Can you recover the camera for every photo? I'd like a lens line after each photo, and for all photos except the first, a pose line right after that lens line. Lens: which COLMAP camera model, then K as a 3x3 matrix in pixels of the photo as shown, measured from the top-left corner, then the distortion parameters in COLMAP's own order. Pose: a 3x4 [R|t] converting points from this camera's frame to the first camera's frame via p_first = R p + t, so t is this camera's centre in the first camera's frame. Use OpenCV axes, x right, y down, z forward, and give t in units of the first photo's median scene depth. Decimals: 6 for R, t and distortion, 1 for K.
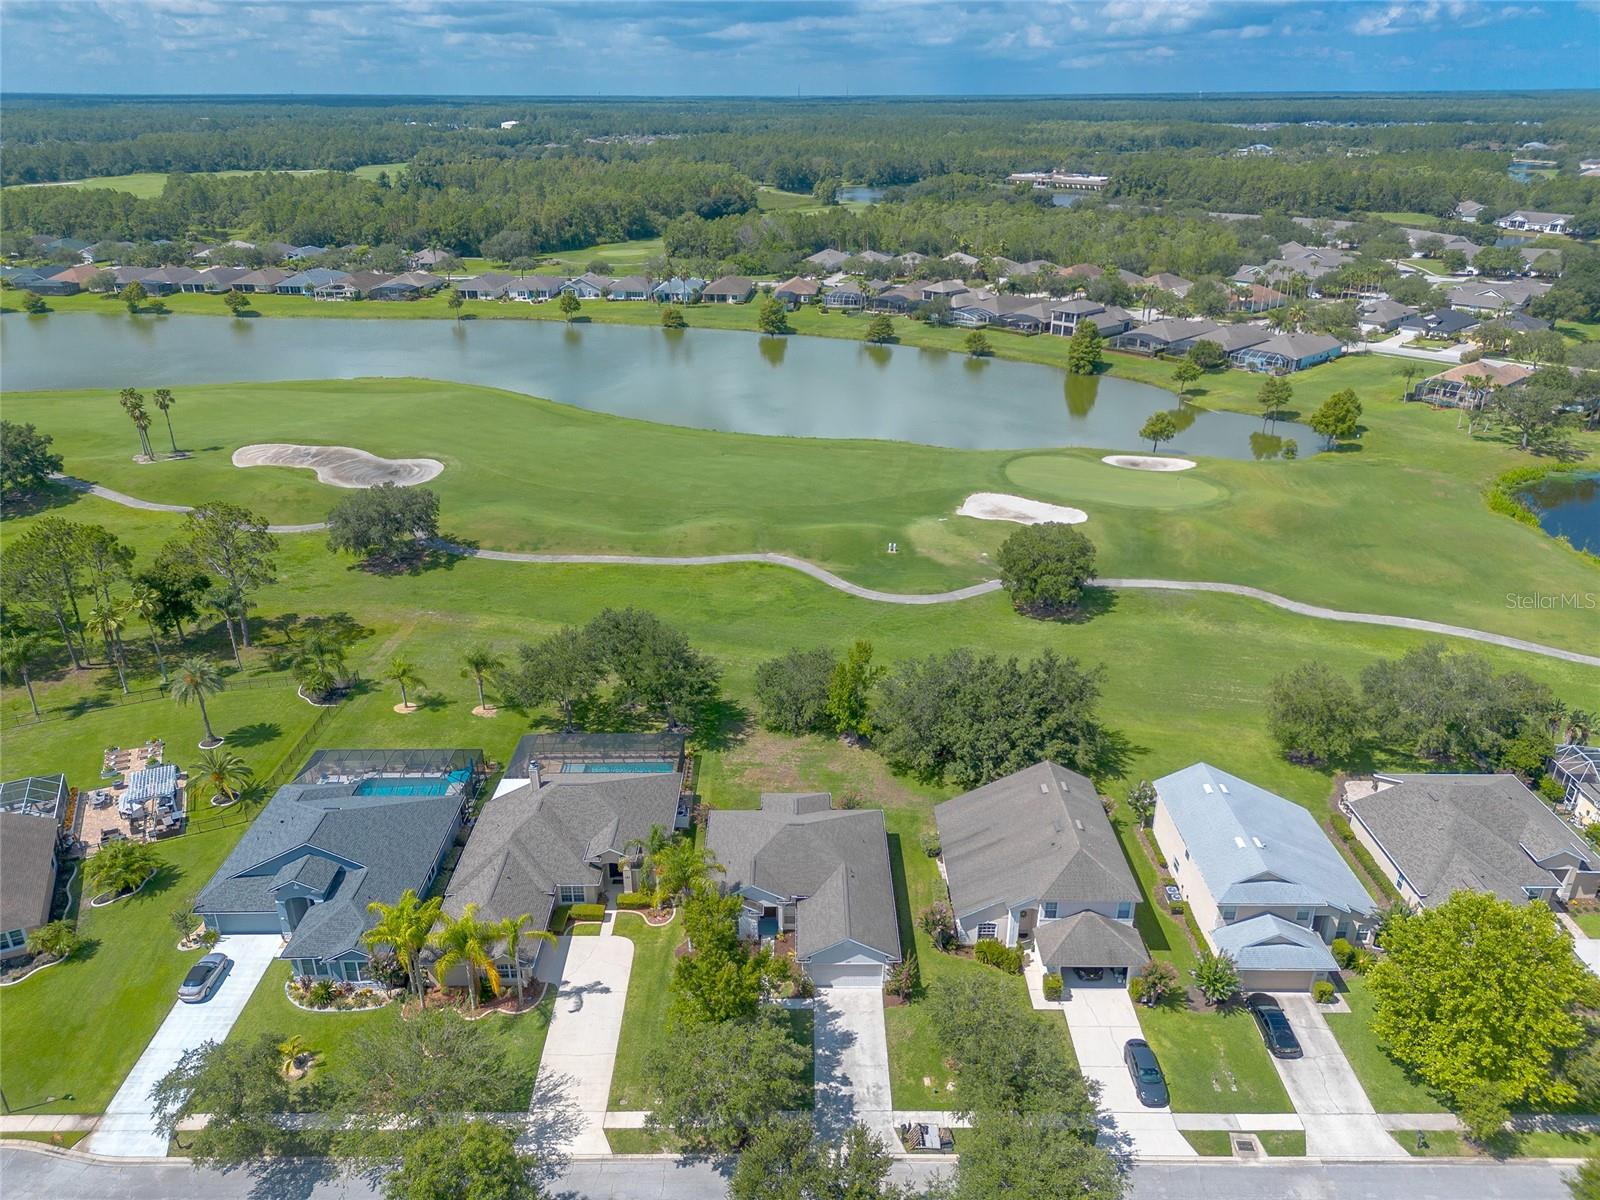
lens RADIAL K [[1123.6, 0, 796.7], [0, 1123.6, 598.6], [0, 0, 1]] dist [0.066828, -0.062018]
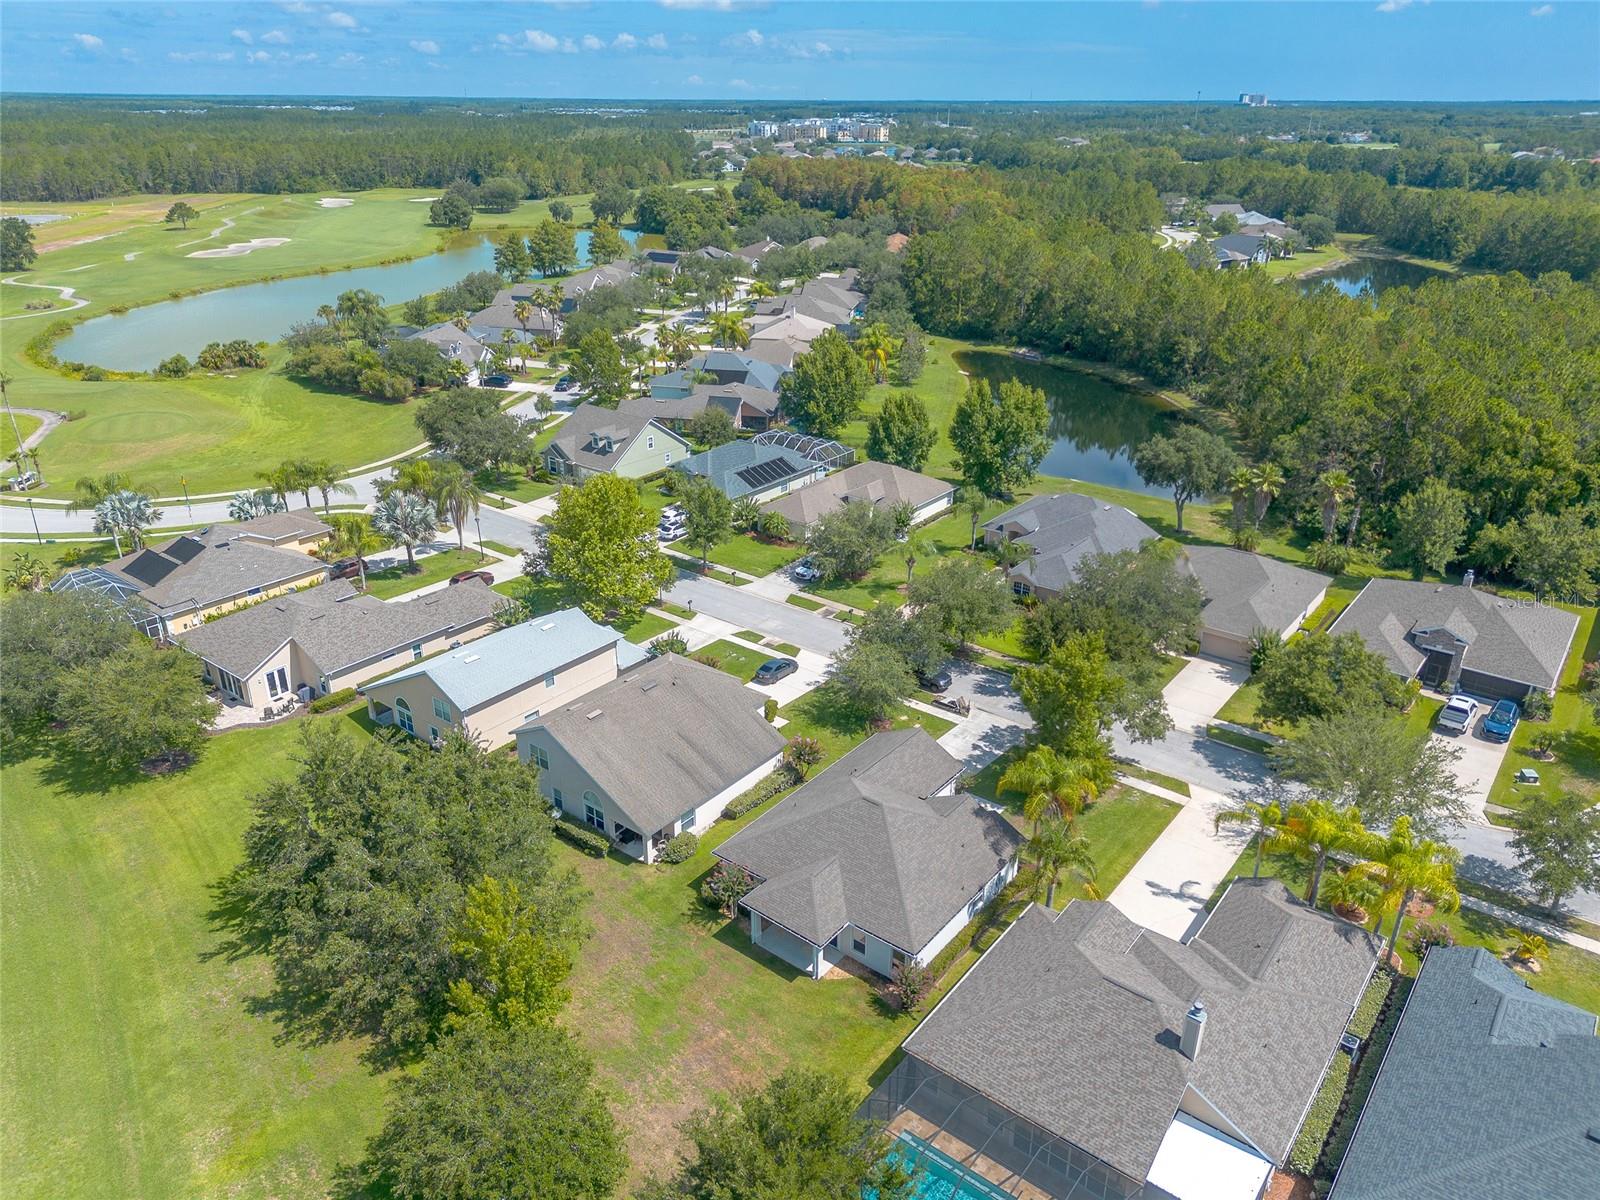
lens RADIAL K [[1123.6, 0, 795.8], [0, 1123.6, 603.8], [0, 0, 1]] dist [0.066828, -0.062018]
pose [[-0.787030, -0.252280, 0.562972, -0.277431], [0.247466, 0.706819, 0.662697, -0.323821], [-0.565105, 0.660879, -0.493857, 1.022003]]
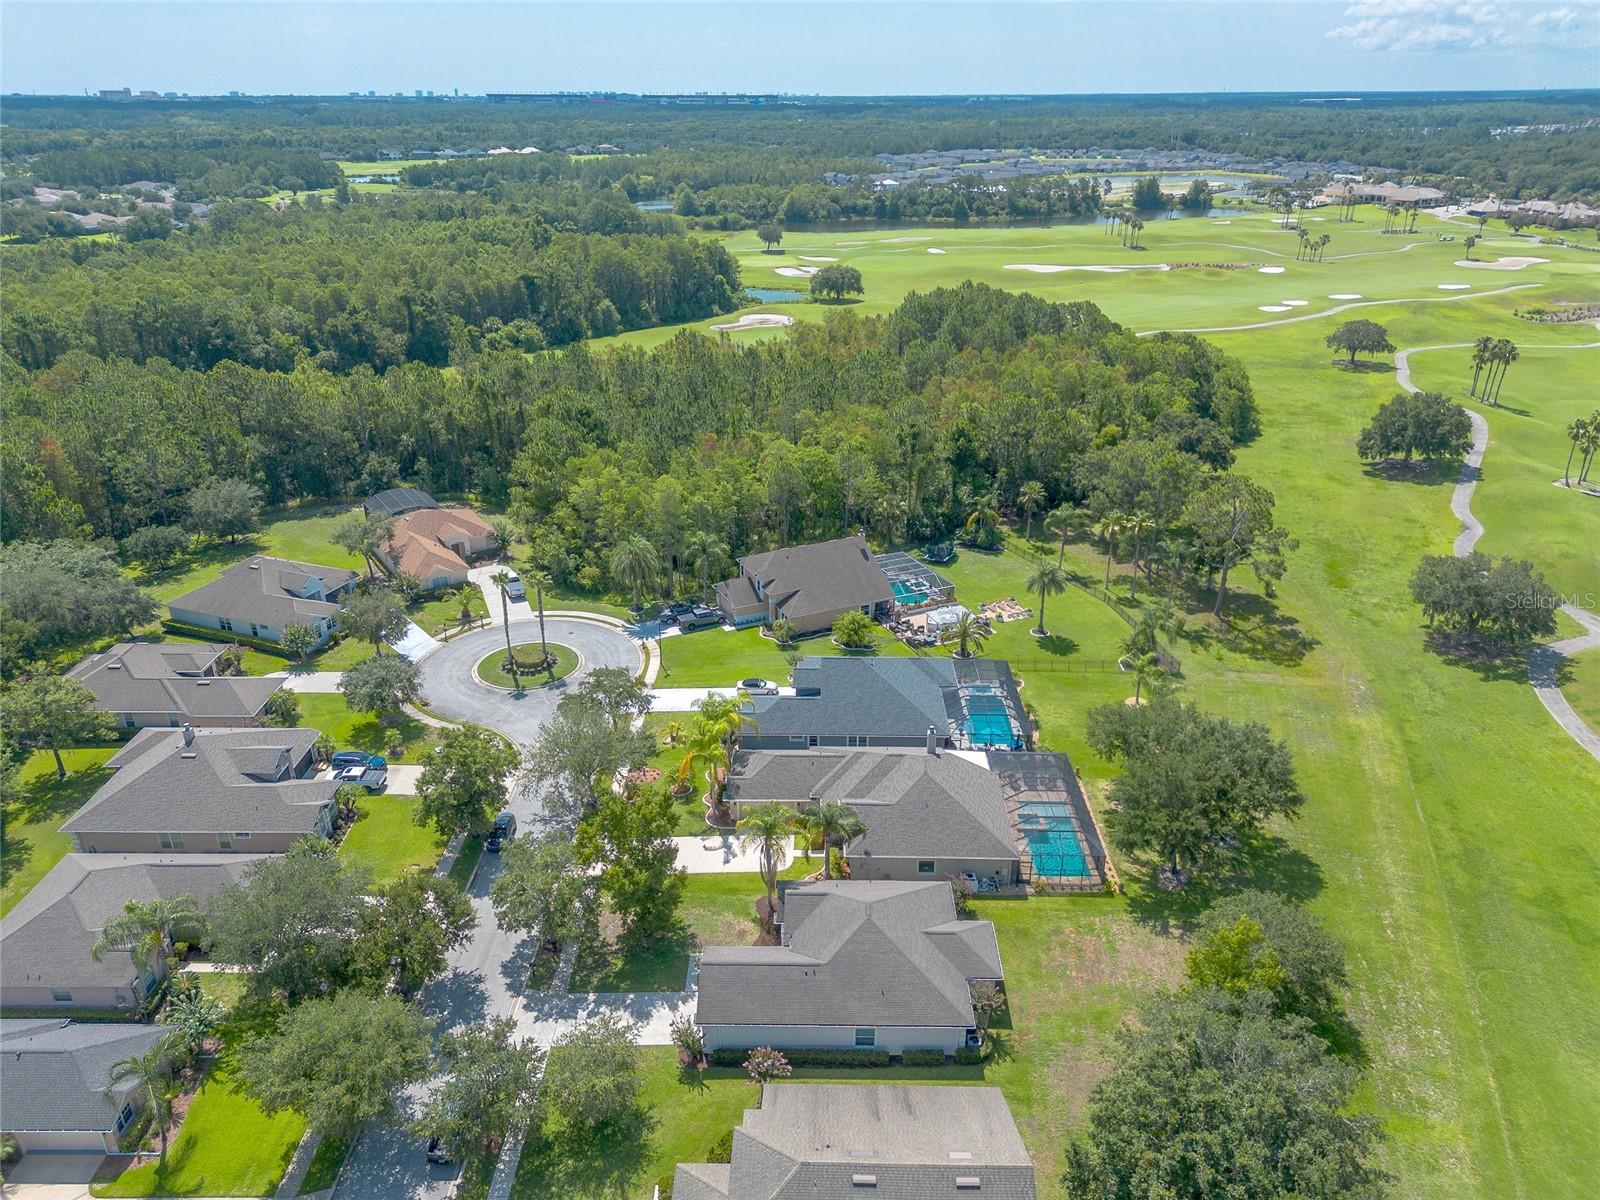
lens RADIAL K [[1123.6, 0, 803.4], [0, 1123.6, 607.4], [0, 0, 1]] dist [0.066828, -0.062018]
pose [[-0.015009, 0.413972, -0.910166, 0.547612], [-0.404533, 0.829929, 0.384149, -0.244687], [0.914400, 0.373958, 0.155009, 0.562754]]
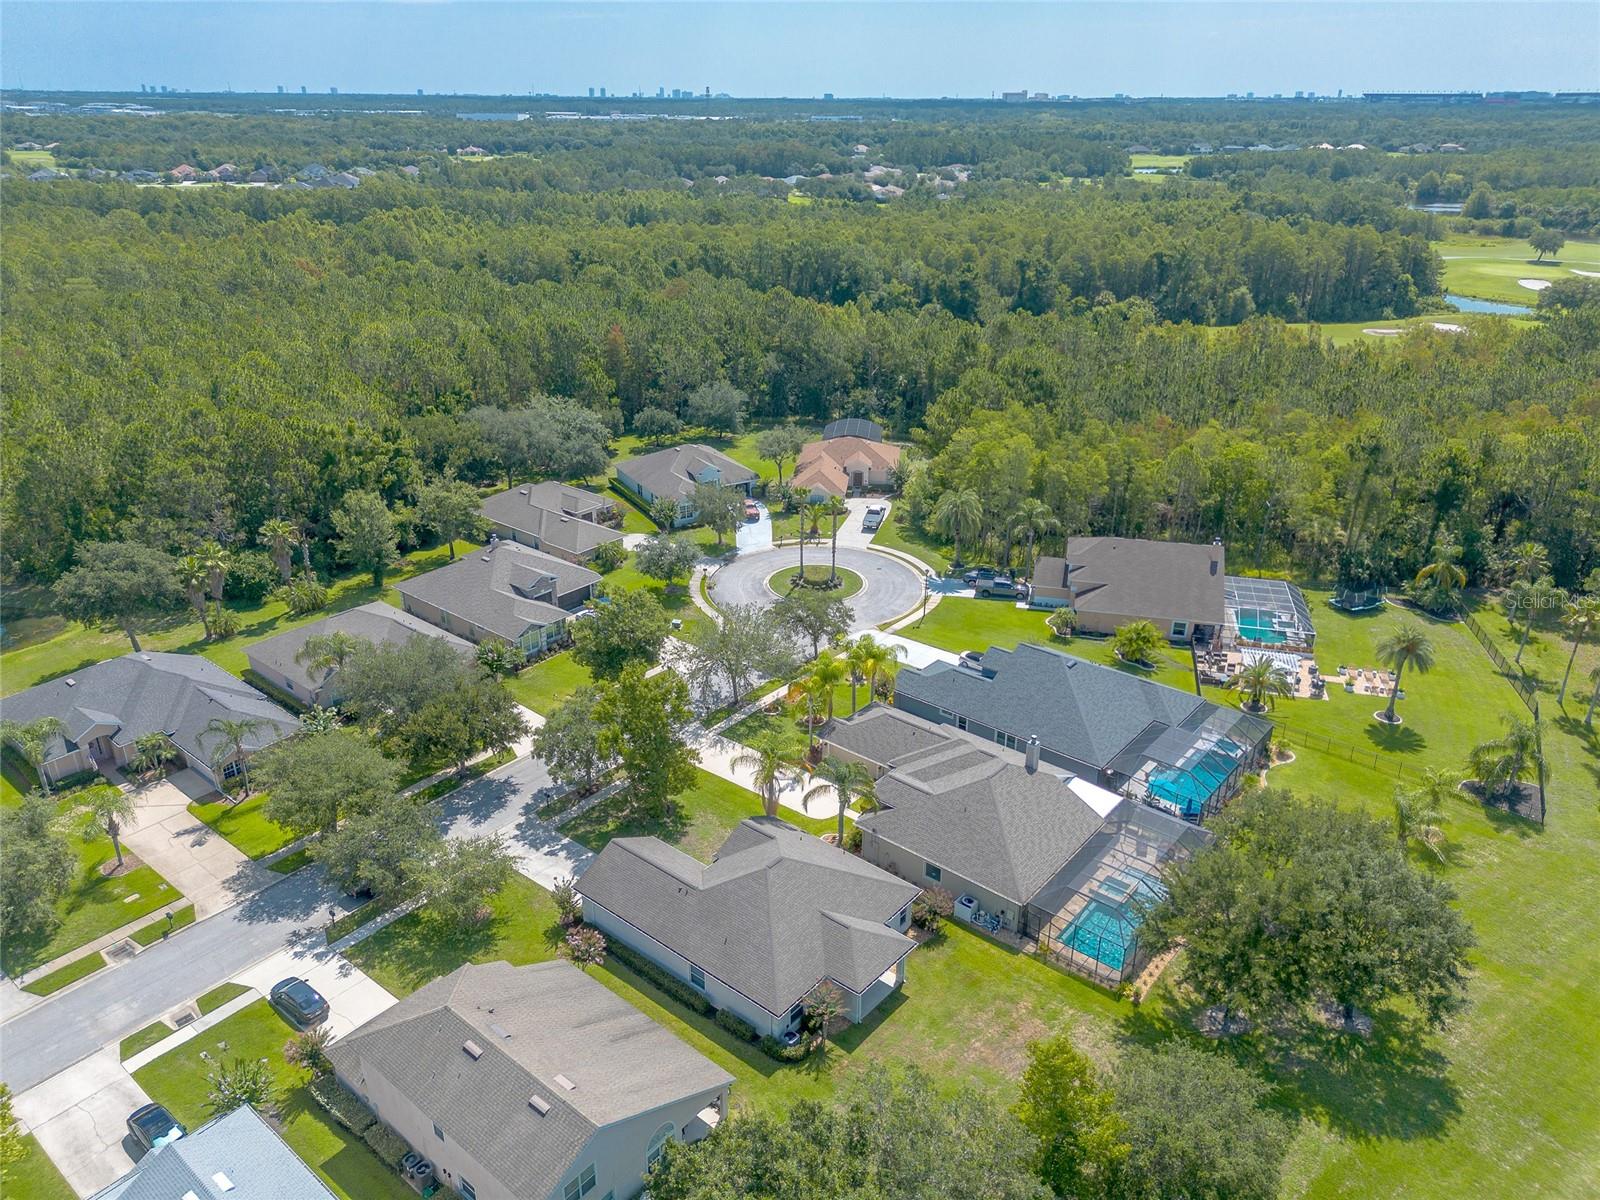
lens RADIAL K [[1123.6, 0, 797.2], [0, 1123.6, 615.0], [0, 0, 1]] dist [0.066828, -0.062018]
pose [[-0.640155, 0.319526, -0.698645, 0.386256], [-0.314476, 0.720733, 0.617777, -0.336767], [0.700932, 0.615180, -0.360897, 0.924316]]
